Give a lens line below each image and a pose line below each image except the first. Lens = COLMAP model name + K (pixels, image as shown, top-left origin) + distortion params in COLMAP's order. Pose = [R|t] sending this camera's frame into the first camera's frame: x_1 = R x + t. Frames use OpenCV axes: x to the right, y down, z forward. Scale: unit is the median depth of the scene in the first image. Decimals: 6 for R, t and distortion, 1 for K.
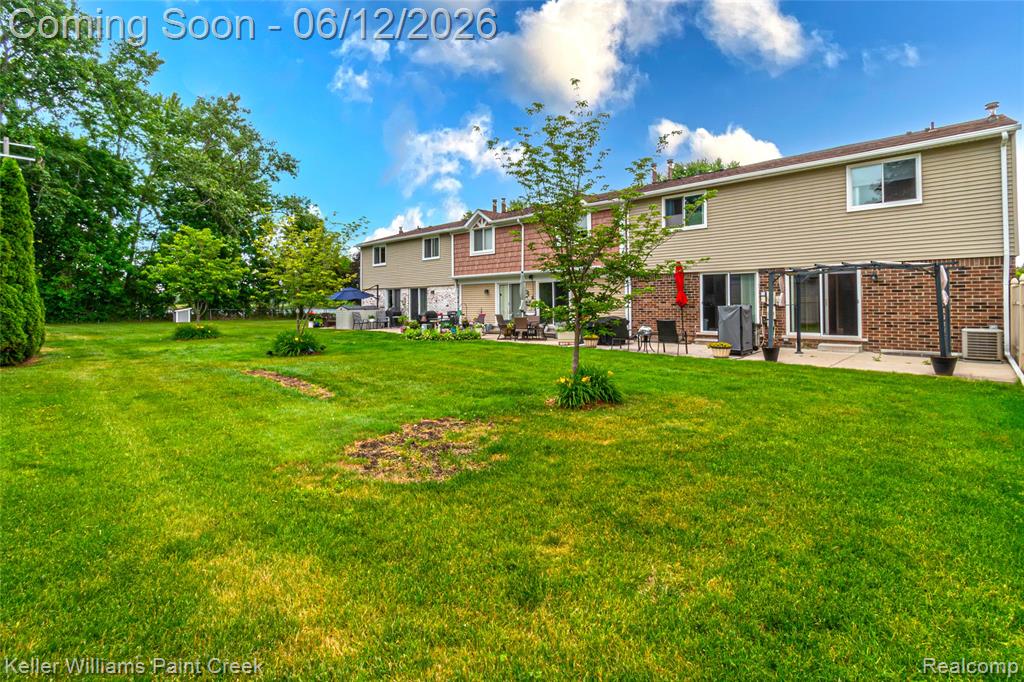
lens RADIAL K [[472.3, 0, 509.4], [0, 472.3, 296.3], [0, 0, 1]] dist [0.001987, 0.000087]
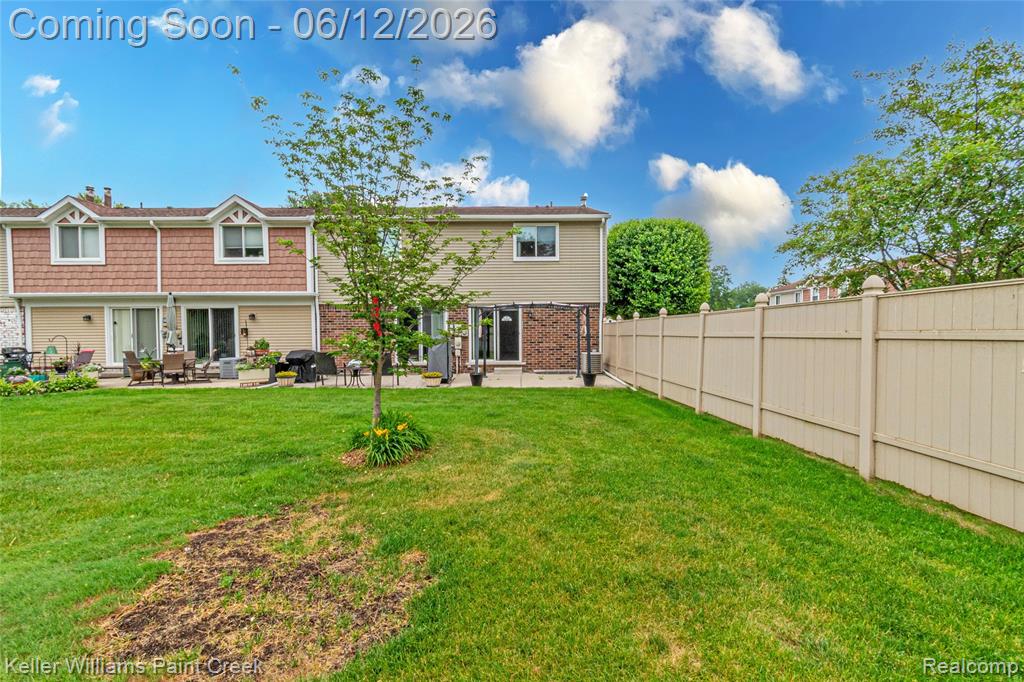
lens RADIAL K [[458.5, 0, 513.1], [0, 458.5, 341.2], [0, 0, 1]] dist [0.004610, 0.000072]
pose [[0.715101, -0.011367, 0.698928, -0.122224], [-0.009206, 0.999628, 0.025677, 0.000771], [-0.698960, -0.024796, 0.714731, 0.131526]]
